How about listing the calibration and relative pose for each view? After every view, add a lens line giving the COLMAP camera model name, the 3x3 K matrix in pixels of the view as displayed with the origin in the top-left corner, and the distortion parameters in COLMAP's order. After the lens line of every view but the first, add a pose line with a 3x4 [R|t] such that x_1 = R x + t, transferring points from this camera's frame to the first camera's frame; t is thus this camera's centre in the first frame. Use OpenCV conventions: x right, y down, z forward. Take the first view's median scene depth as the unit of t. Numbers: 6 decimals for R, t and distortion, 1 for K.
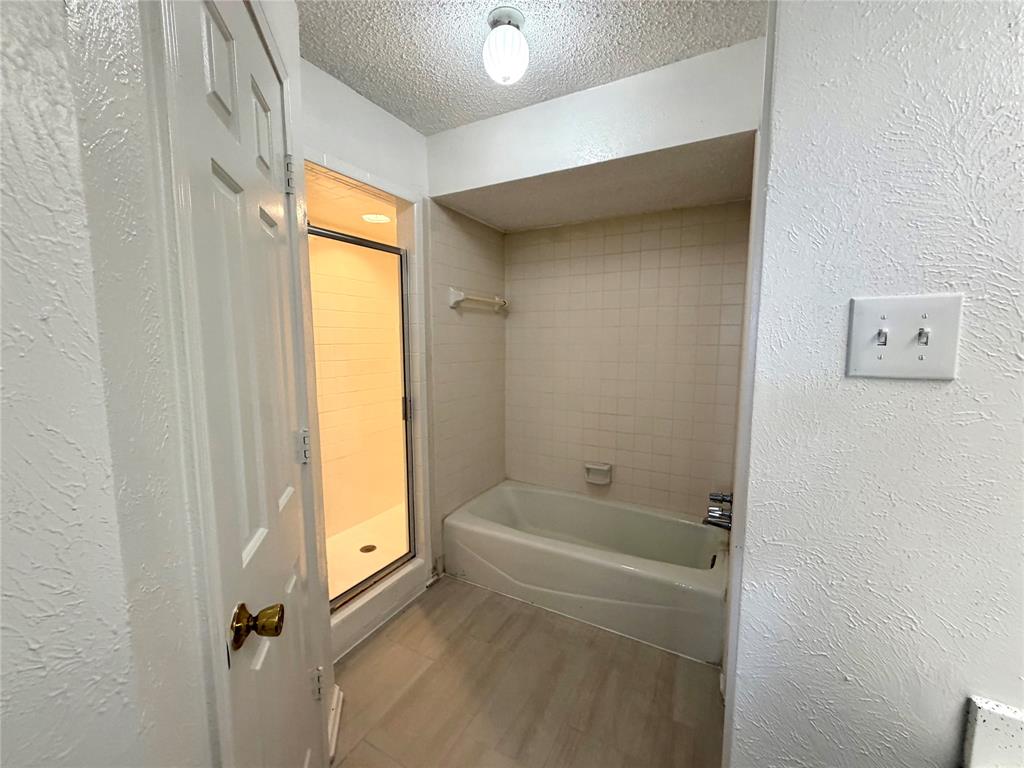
lens RADIAL K [[407.9, 0, 513.2], [0, 407.9, 383.3], [0, 0, 1]] dist [0.000303, -0.000057]
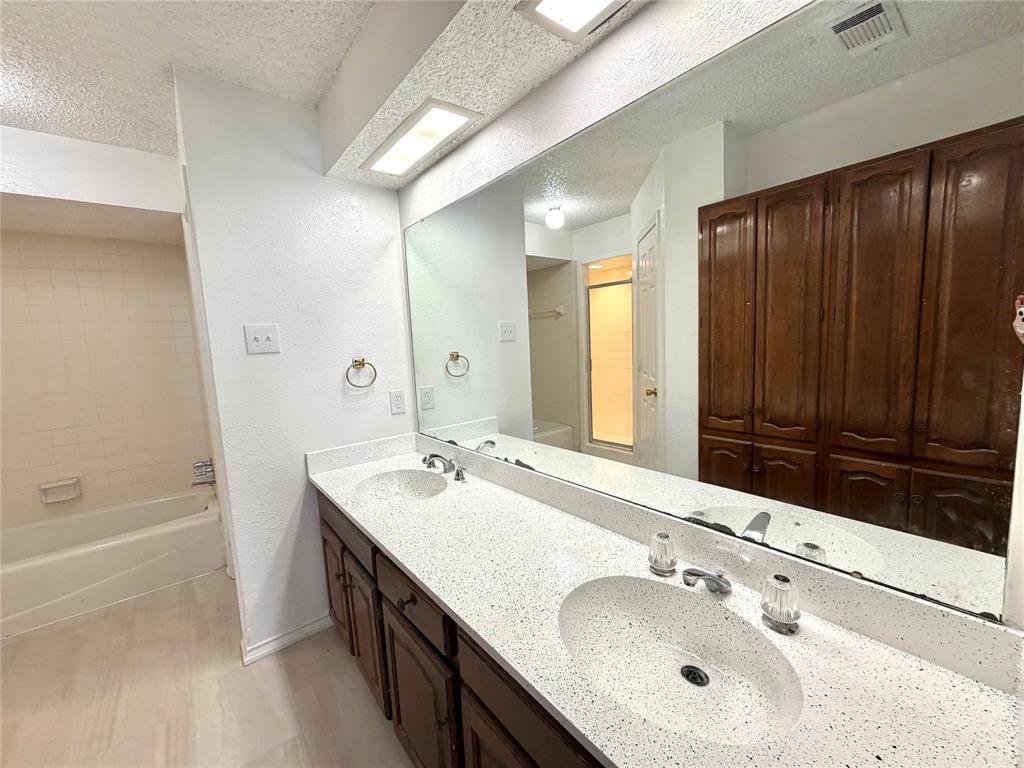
lens RADIAL K [[407.9, 0, 513.2], [0, 407.9, 383.3], [0, 0, 1]] dist [0.000303, -0.000057]
pose [[0.381982, -0.121605, 0.916134, -0.424901], [0.145247, 0.986885, 0.070436, 0.101140], [-0.912684, 0.106160, 0.394635, -0.696040]]
